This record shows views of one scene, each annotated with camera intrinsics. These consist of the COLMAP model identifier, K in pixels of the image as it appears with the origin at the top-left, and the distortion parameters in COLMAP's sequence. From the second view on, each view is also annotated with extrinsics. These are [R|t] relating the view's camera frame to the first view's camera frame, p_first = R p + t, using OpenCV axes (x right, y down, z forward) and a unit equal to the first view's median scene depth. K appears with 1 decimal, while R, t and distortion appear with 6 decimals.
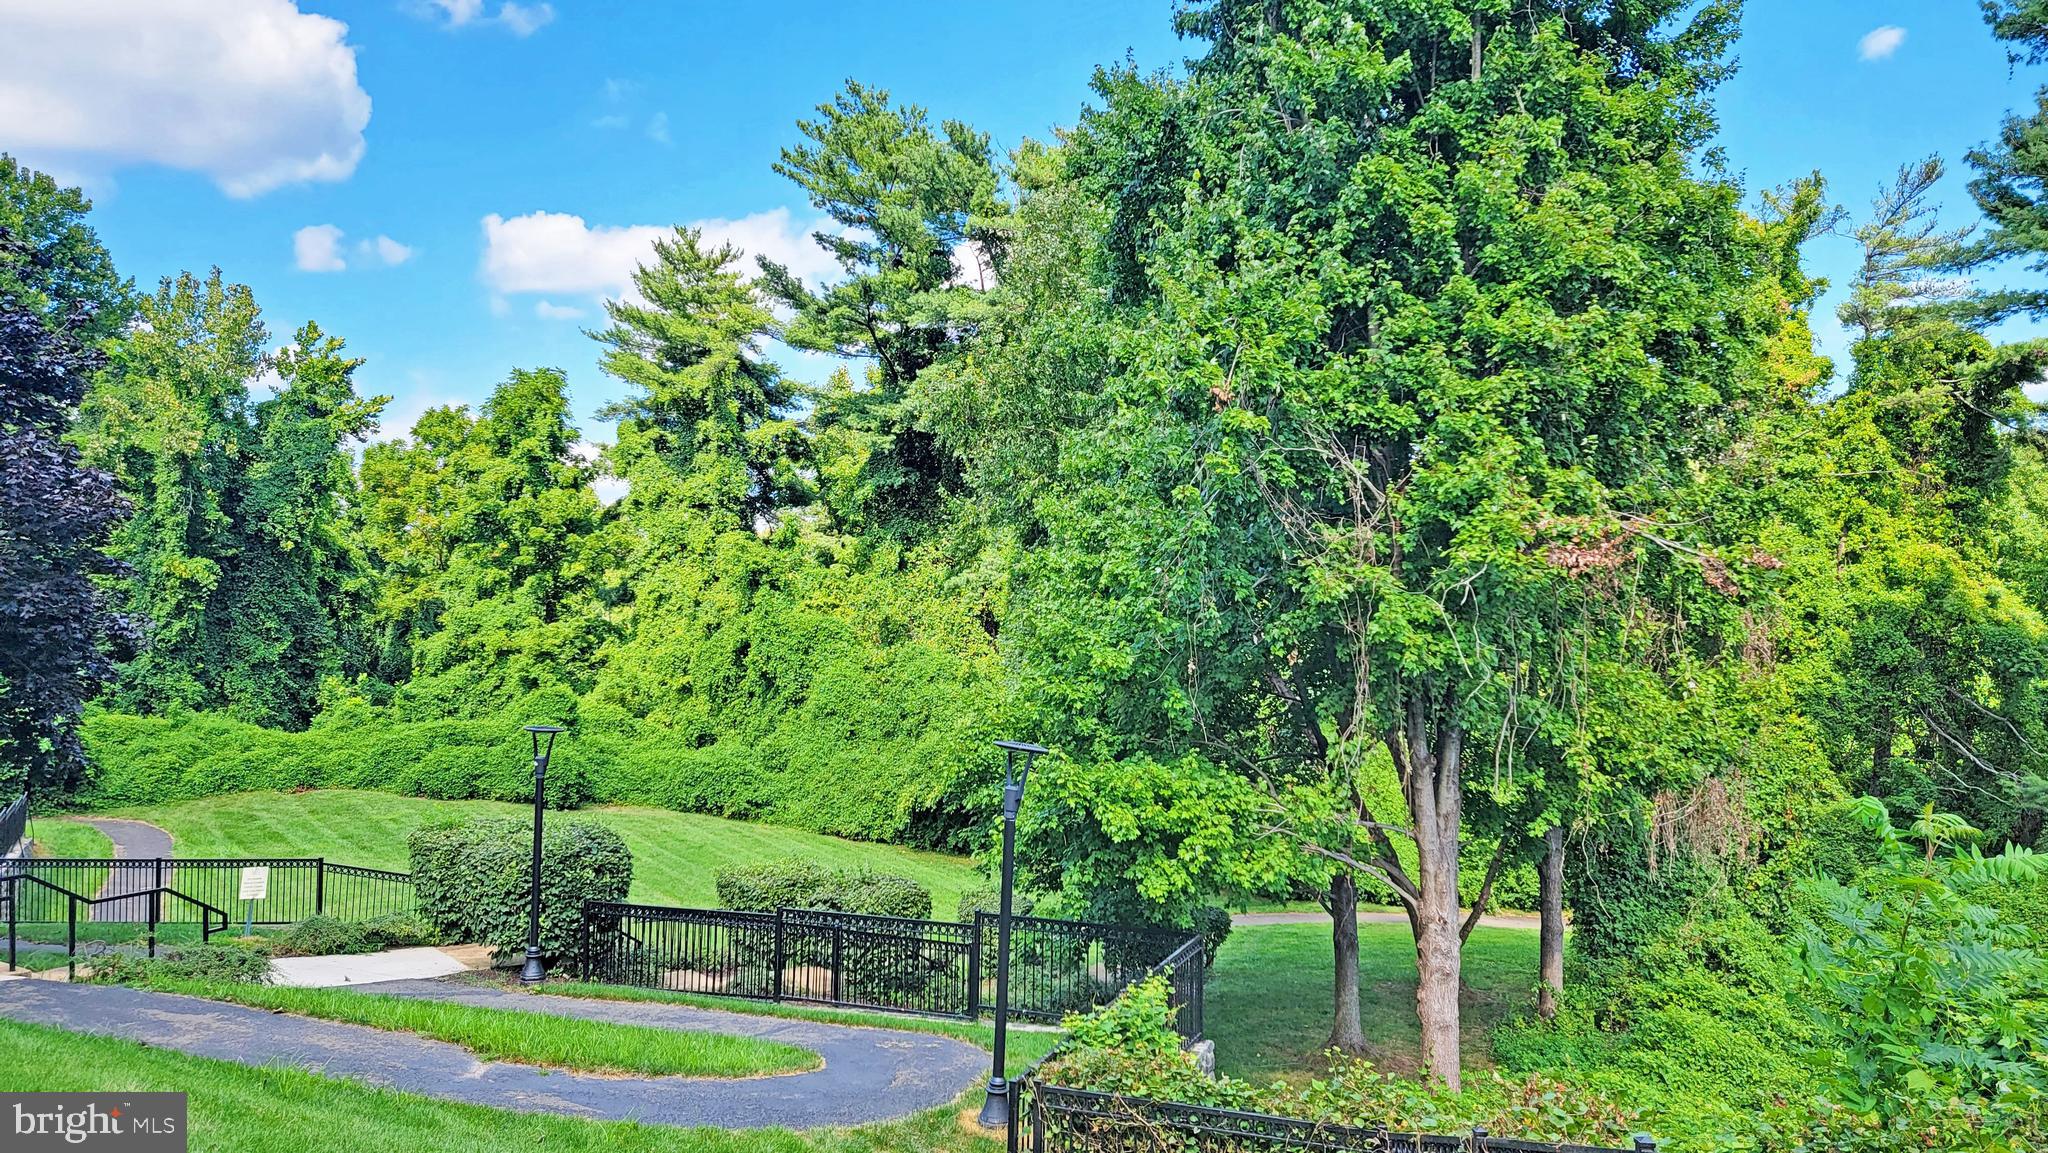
lens RADIAL K [[1481.4, 0, 1025.5], [0, 1481.4, 580.1], [0, 0, 1]] dist [0.025888, -0.008553]
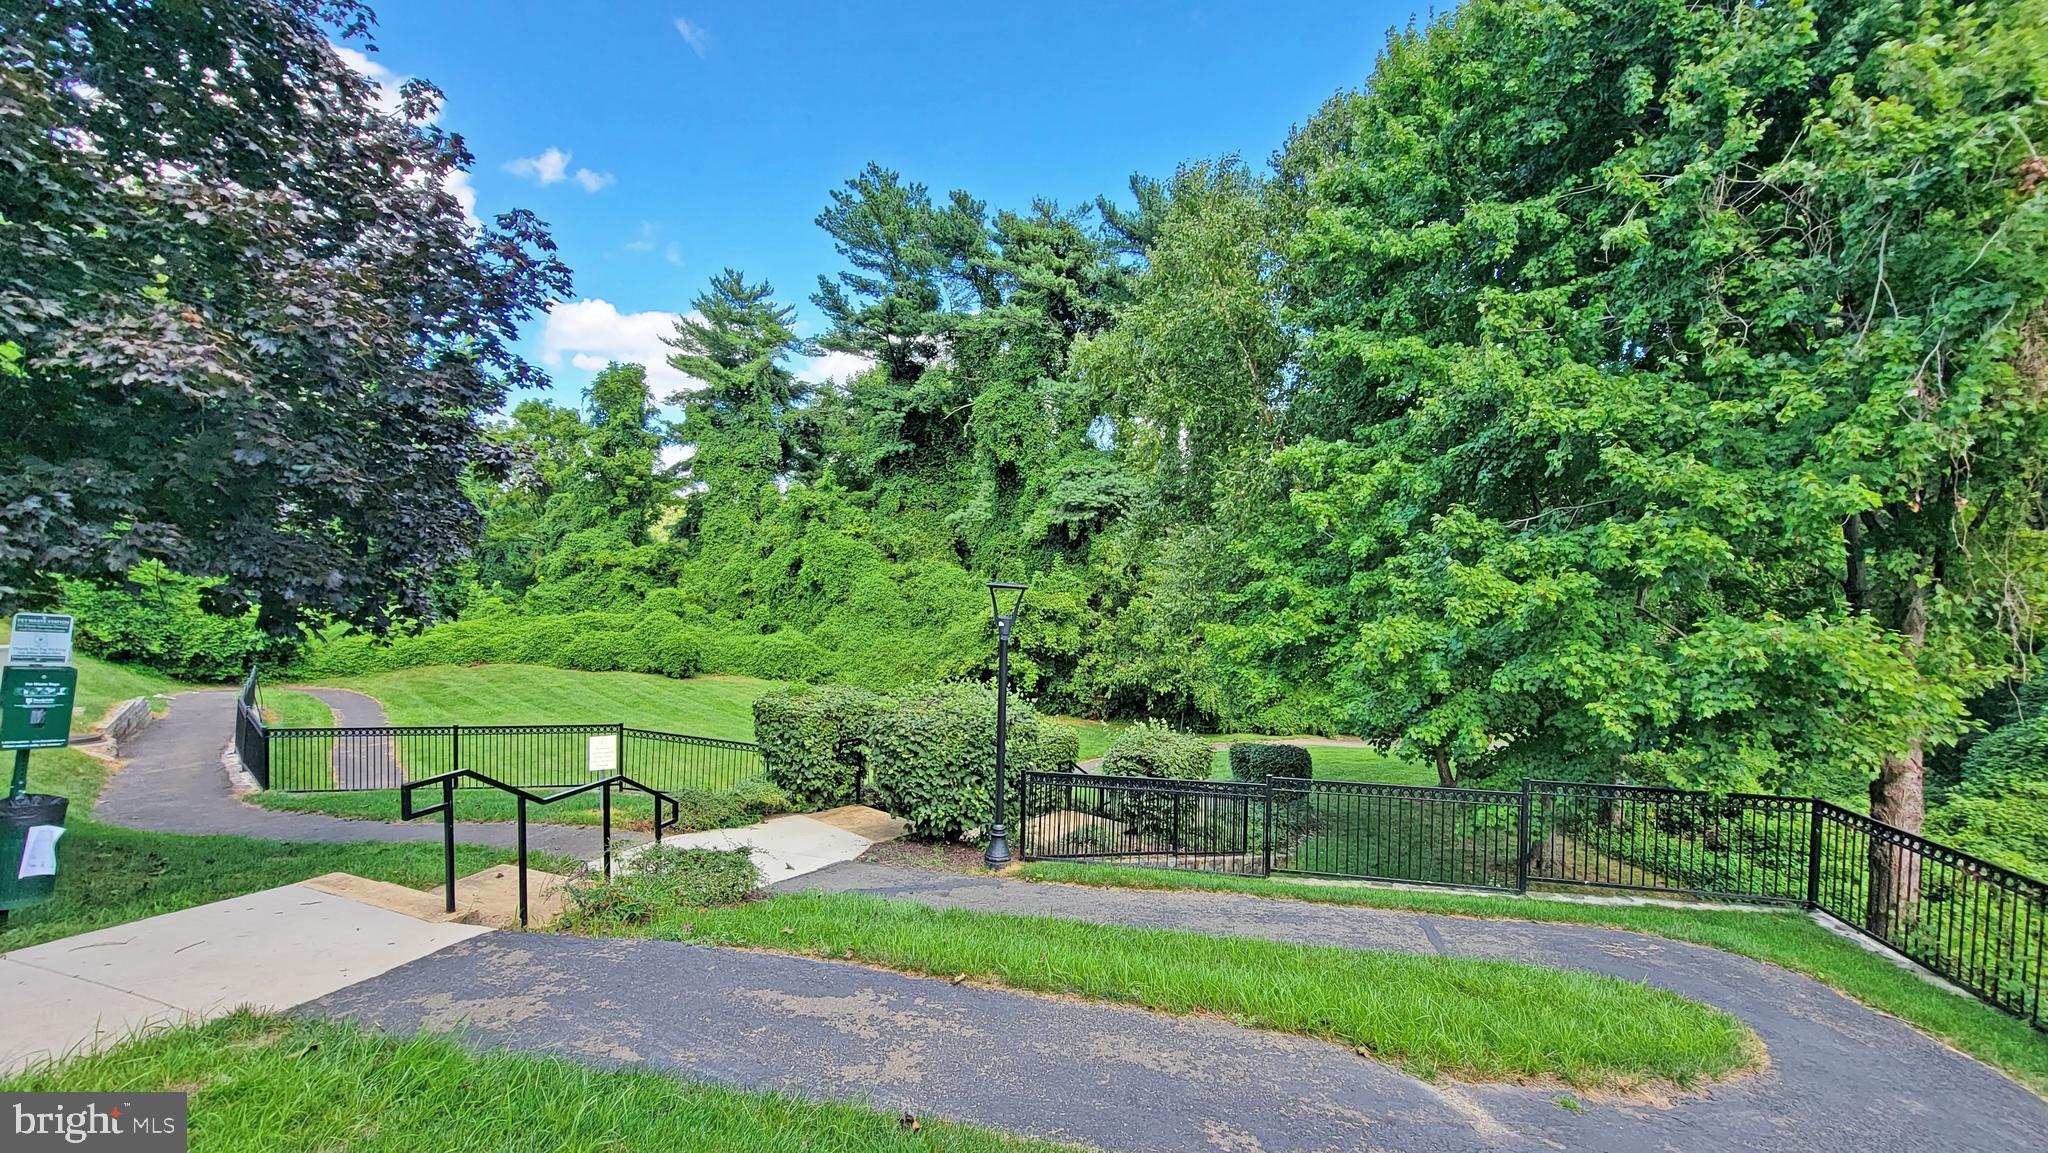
lens RADIAL K [[897.8, 0, 1022.8], [0, 897.8, 574.0], [0, 0, 1]] dist [-0.016851, 0.000091]
pose [[0.987006, 0.009533, 0.160400, -0.108500], [-0.015610, 0.999205, 0.036671, 0.020287], [-0.159923, -0.038698, 0.986371, 0.126128]]
